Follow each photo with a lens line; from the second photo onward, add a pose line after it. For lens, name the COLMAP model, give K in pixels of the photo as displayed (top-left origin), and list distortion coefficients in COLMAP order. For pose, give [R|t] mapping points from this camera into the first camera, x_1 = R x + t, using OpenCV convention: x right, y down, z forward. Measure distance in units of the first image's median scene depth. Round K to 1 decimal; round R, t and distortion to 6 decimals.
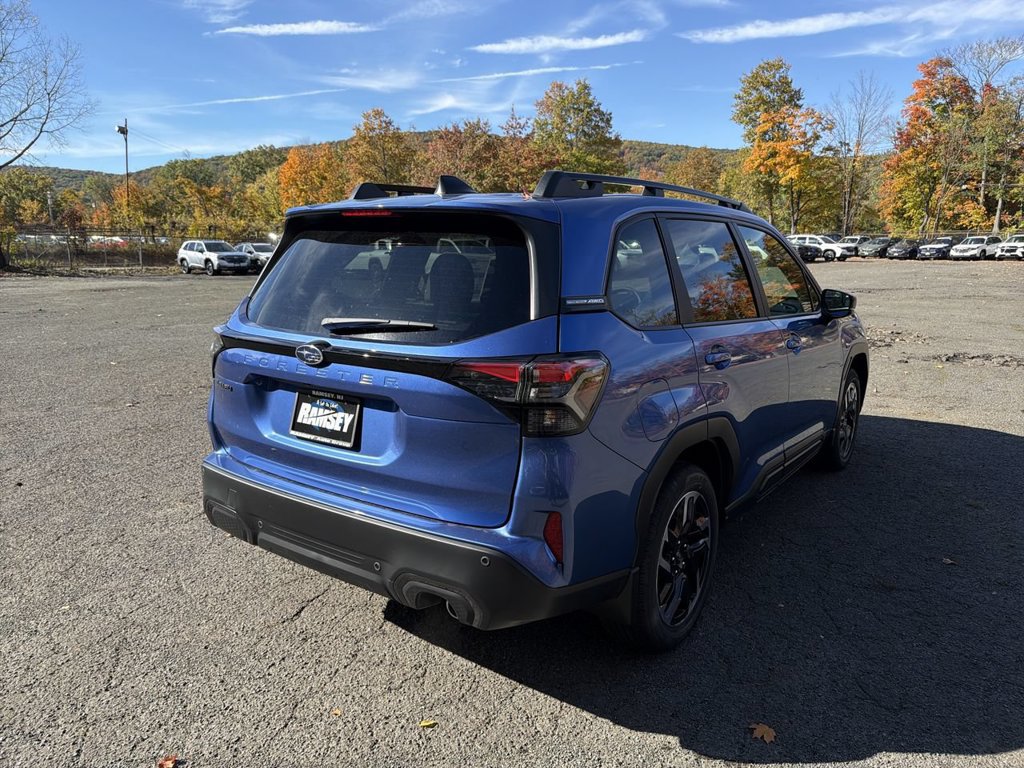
lens RADIAL K [[735.2, 0, 518.1], [0, 735.2, 380.7], [0, 0, 1]] dist [0.031921, -0.035595]
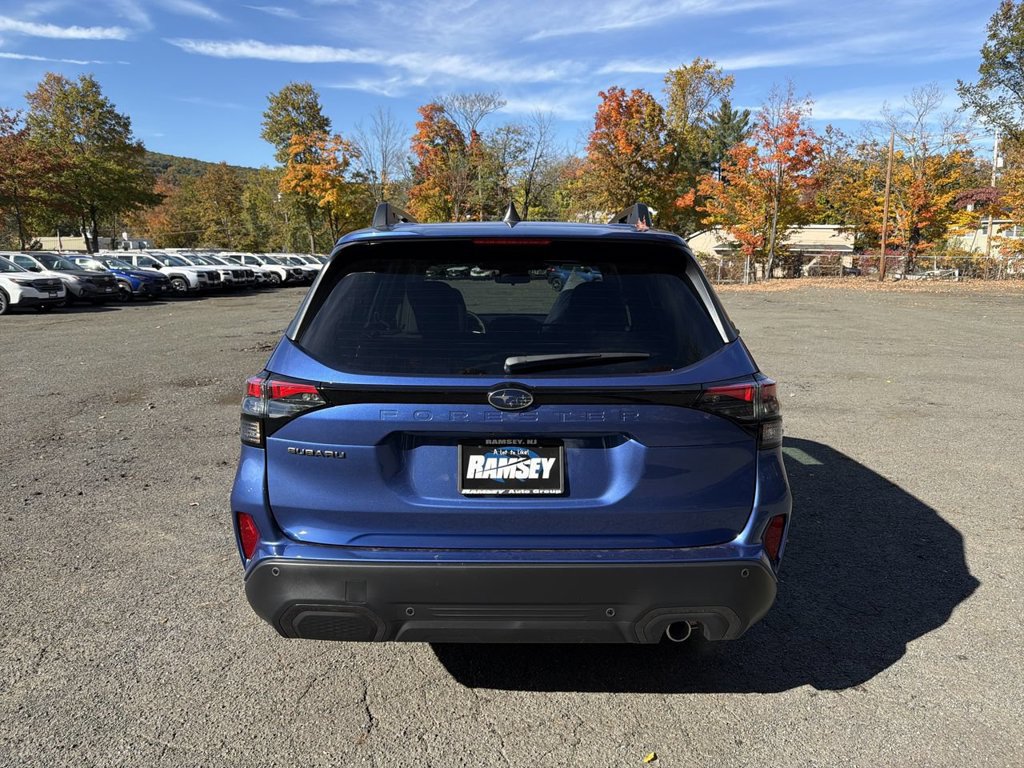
lens RADIAL K [[735.2, 0, 518.1], [0, 735.2, 380.7], [0, 0, 1]] dist [0.031921, -0.035595]
pose [[0.812996, -0.089196, 0.575396, -0.039141], [0.103367, 0.994610, 0.008131, -0.003167], [-0.573020, 0.052867, 0.817834, 0.012894]]
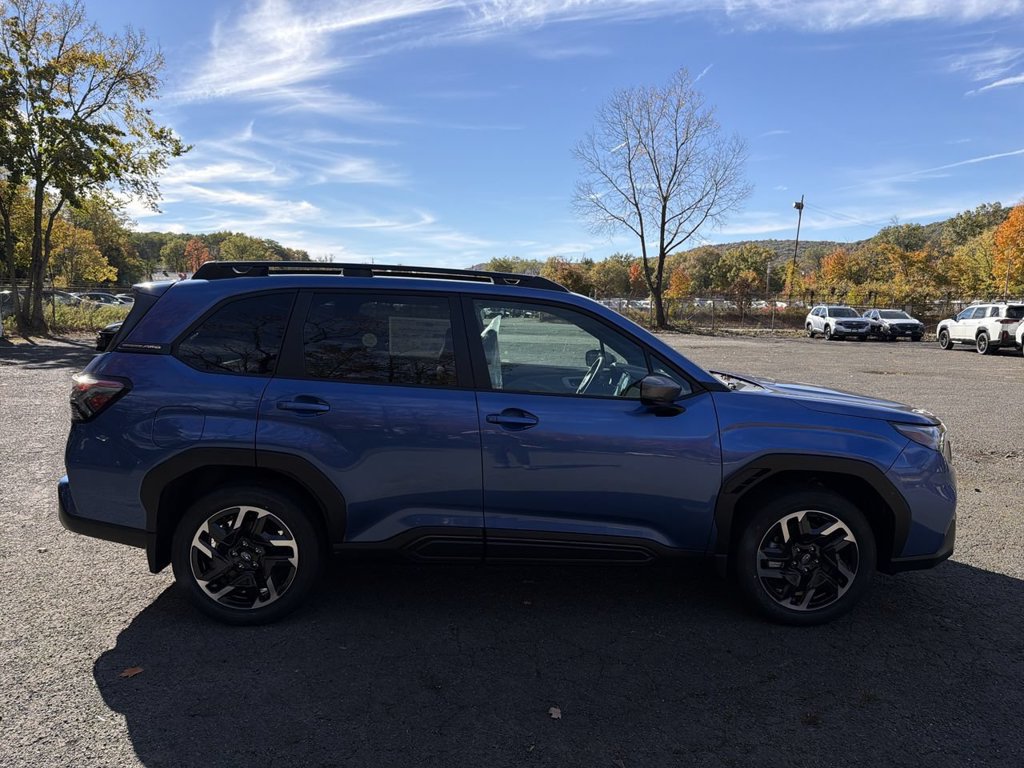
lens RADIAL K [[729.1, 0, 512.0], [0, 729.1, 384.0], [0, 0, 1]] dist [0.042336, -0.045702]
pose [[0.611544, 0.098485, -0.785057, 0.085757], [-0.161201, 0.986920, -0.001764, -0.007495], [0.774615, 0.127630, 0.619421, 0.030843]]
